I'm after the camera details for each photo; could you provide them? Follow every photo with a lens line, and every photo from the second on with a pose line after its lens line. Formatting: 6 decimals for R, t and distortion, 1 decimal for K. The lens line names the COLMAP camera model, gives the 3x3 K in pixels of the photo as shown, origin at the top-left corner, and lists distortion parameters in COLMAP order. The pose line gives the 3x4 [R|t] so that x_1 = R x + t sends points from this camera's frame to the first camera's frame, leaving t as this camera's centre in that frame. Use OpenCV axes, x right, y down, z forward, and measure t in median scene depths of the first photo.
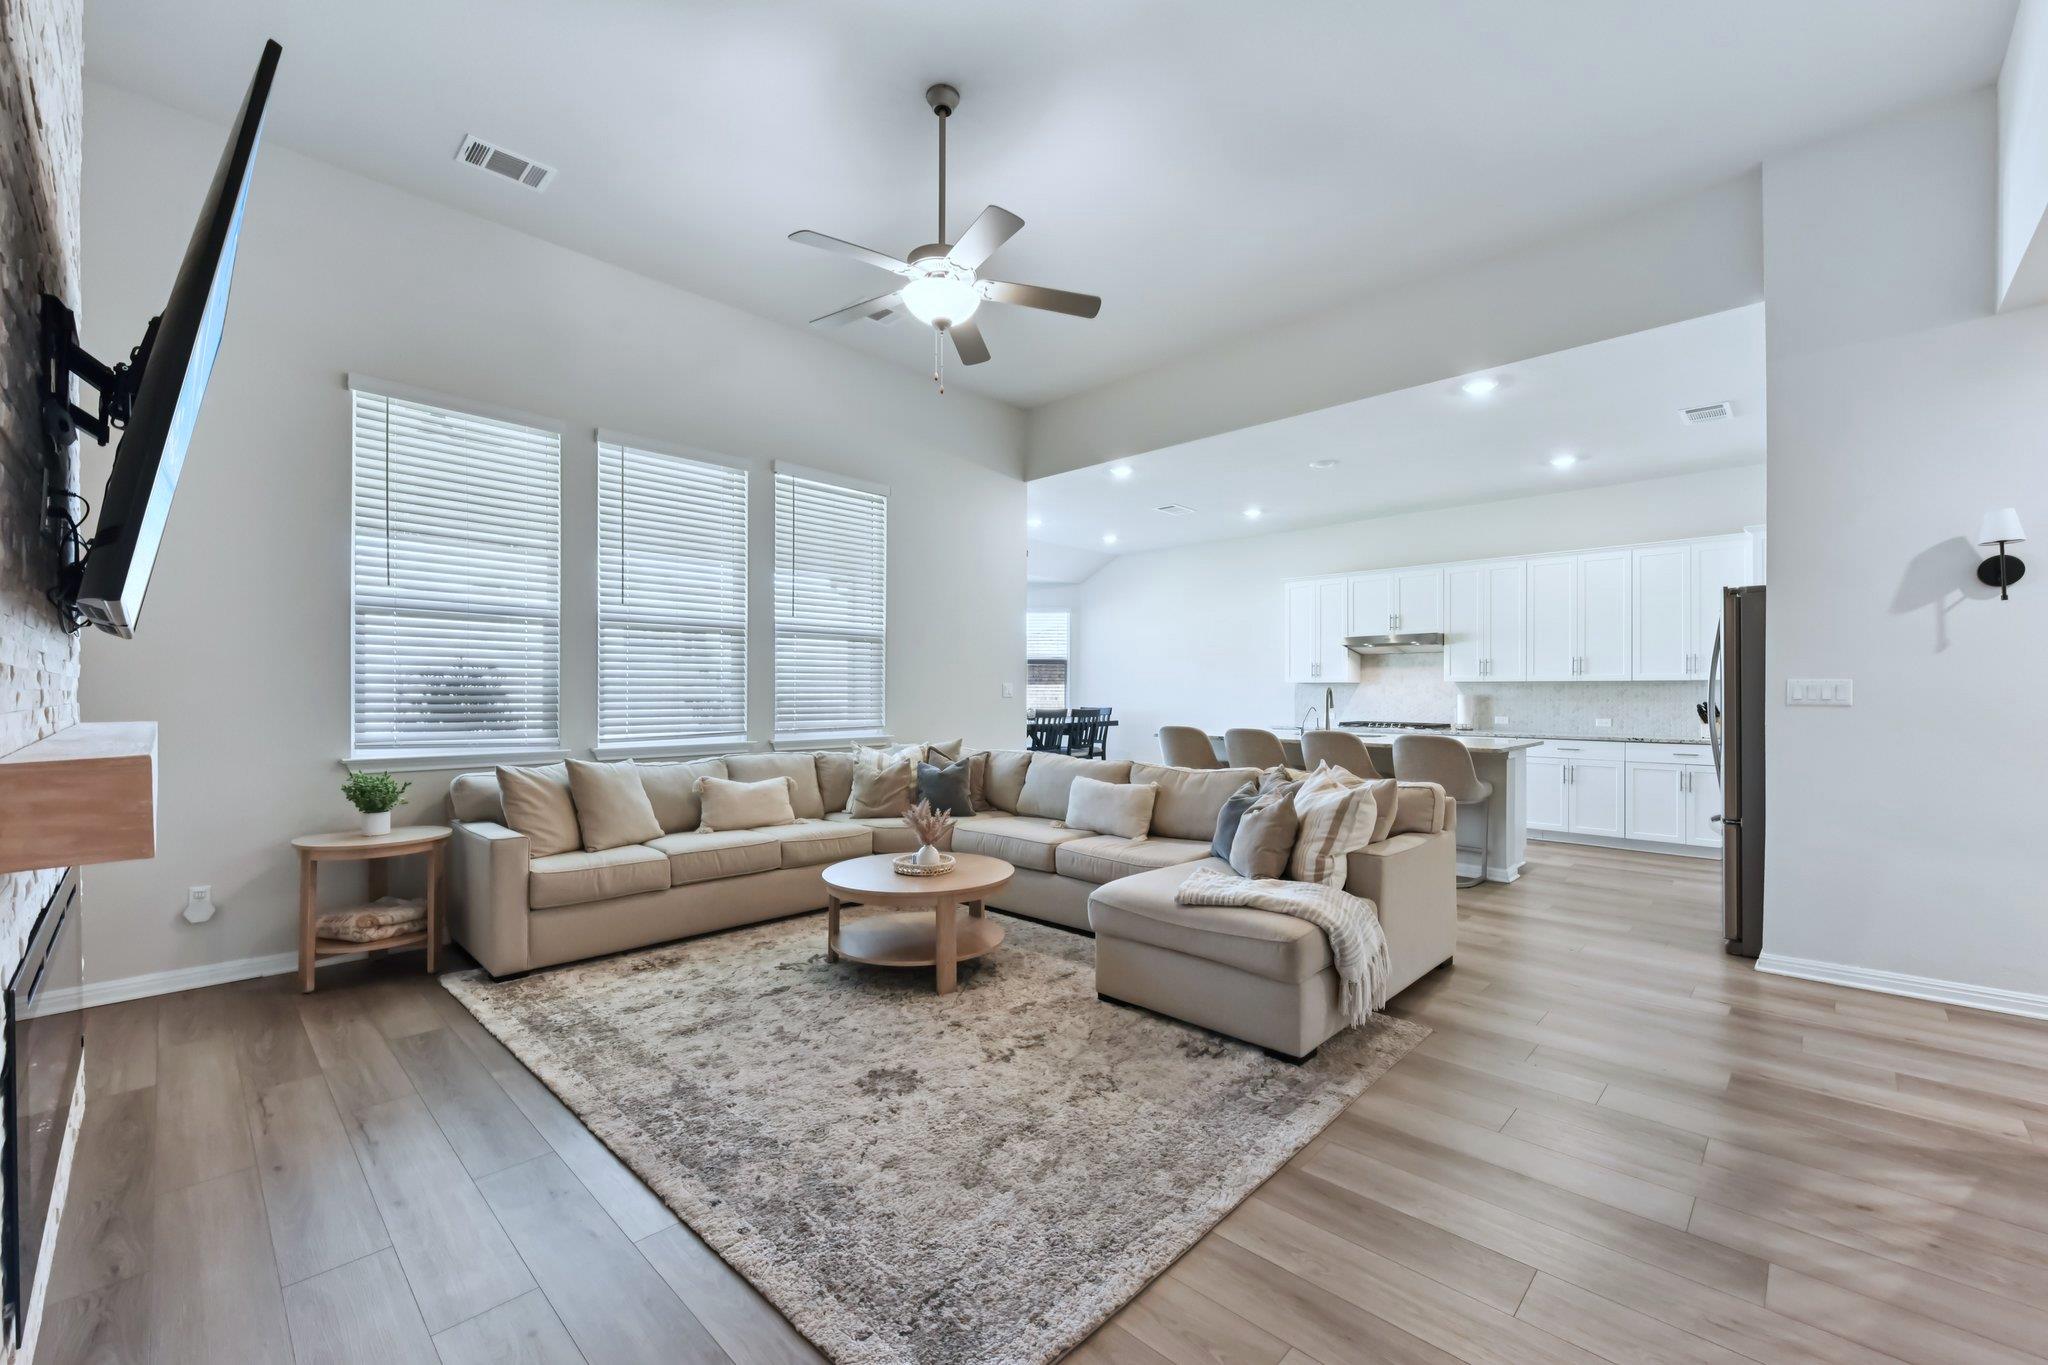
lens RADIAL K [[836.1, 0, 1036.0], [0, 836.1, 693.9], [0, 0, 1]] dist [-0.000110, 0.000036]
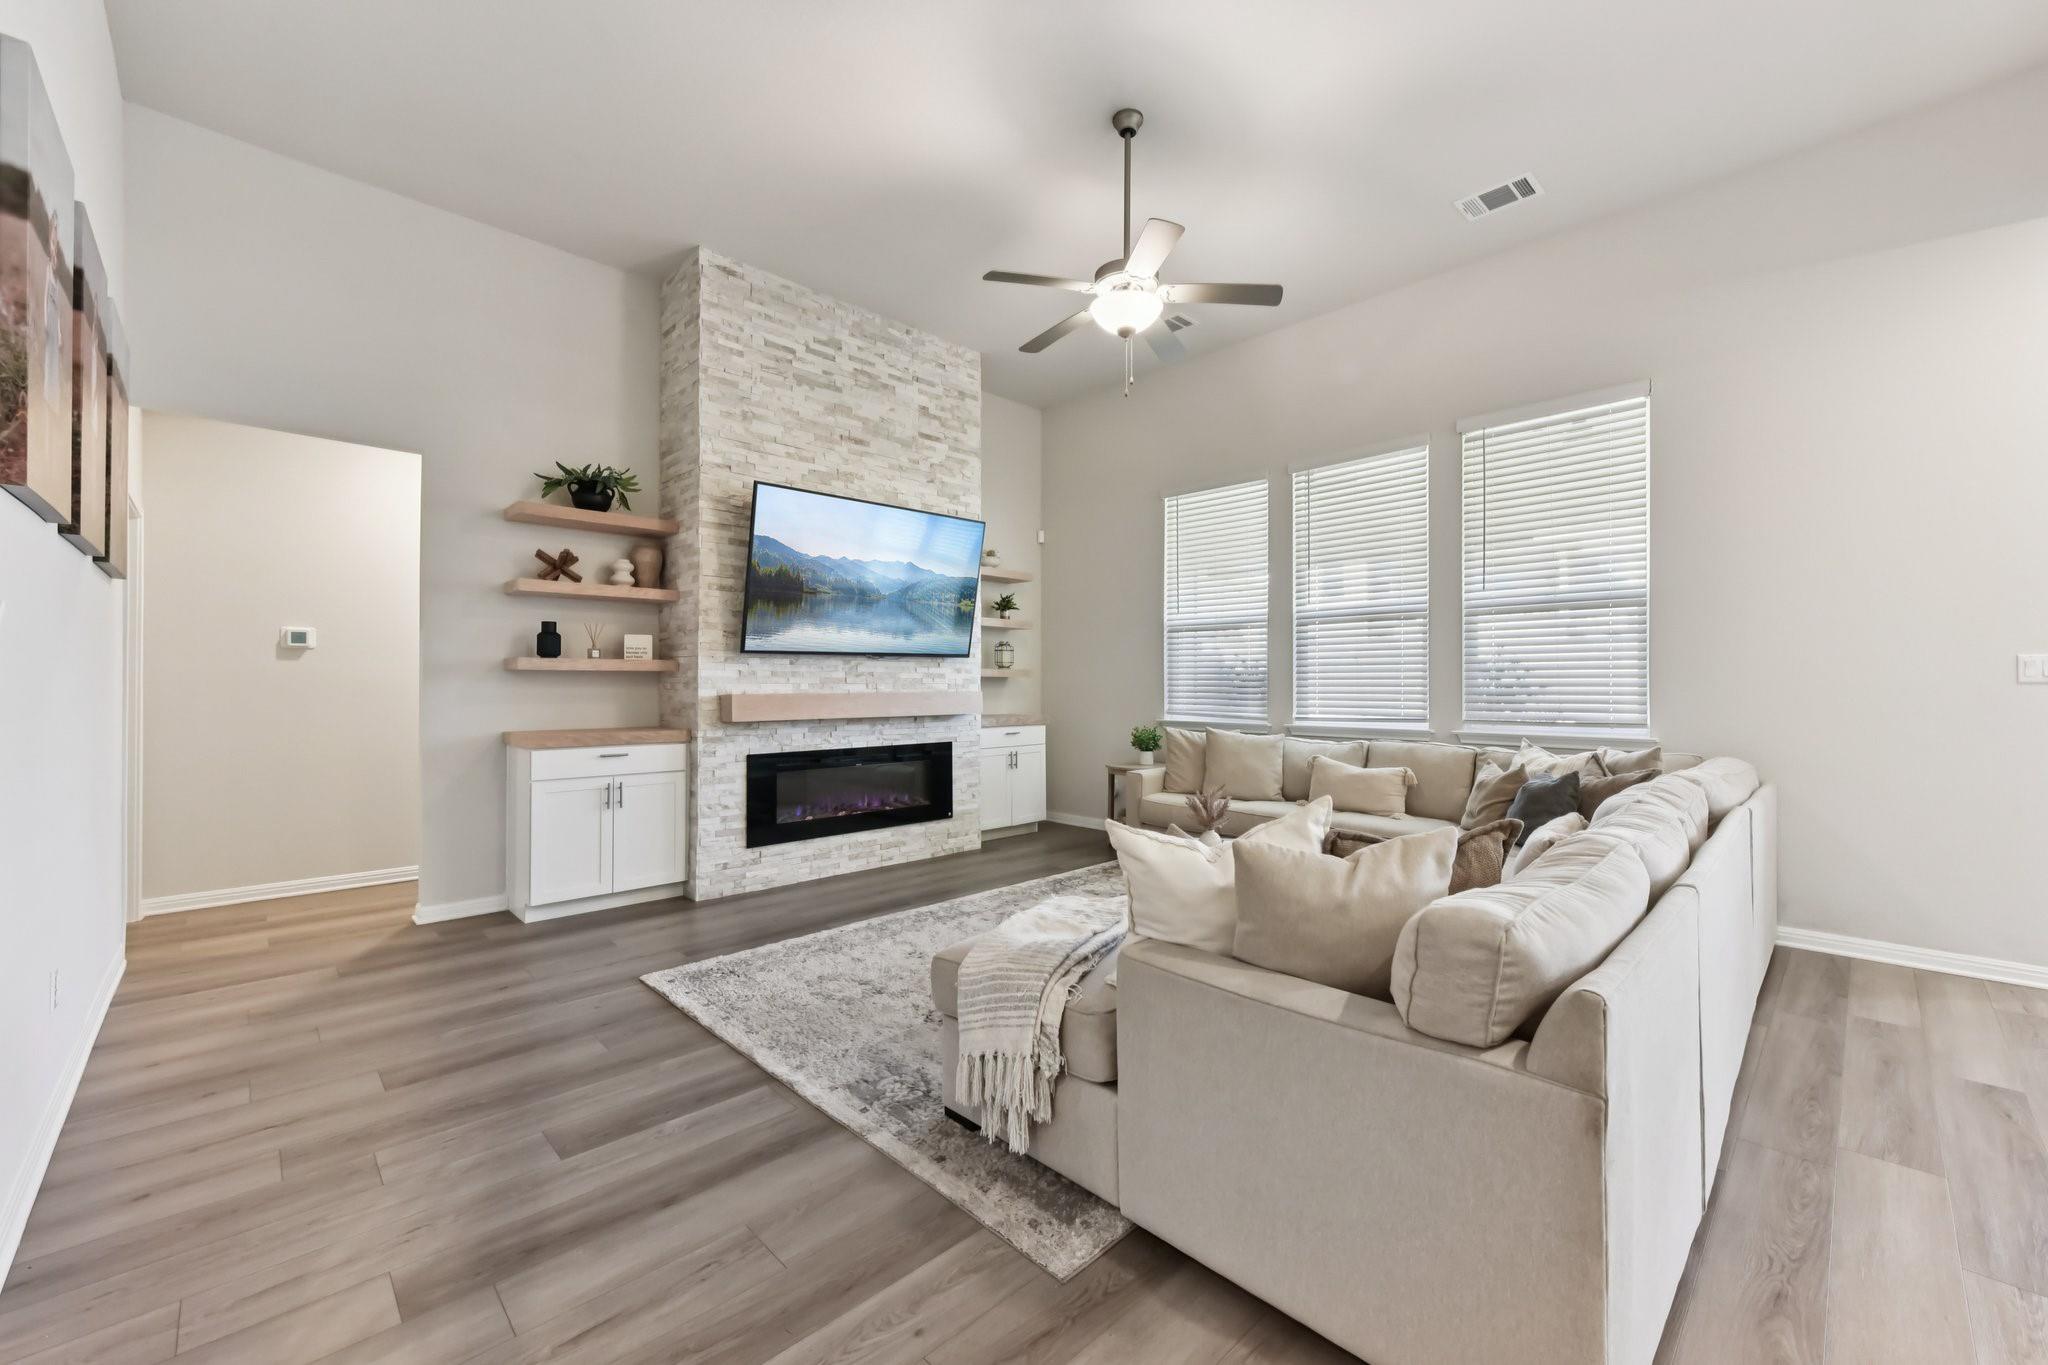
lens RADIAL K [[808.4, 0, 1032.9], [0, 808.4, 678.0], [0, 0, 1]] dist [-0.002394, -0.000896]
pose [[-0.039430, -0.010855, -0.999163, 0.764473], [0.000187, 0.999941, -0.010871, 0.011012], [0.999222, -0.000616, -0.039426, 0.760817]]
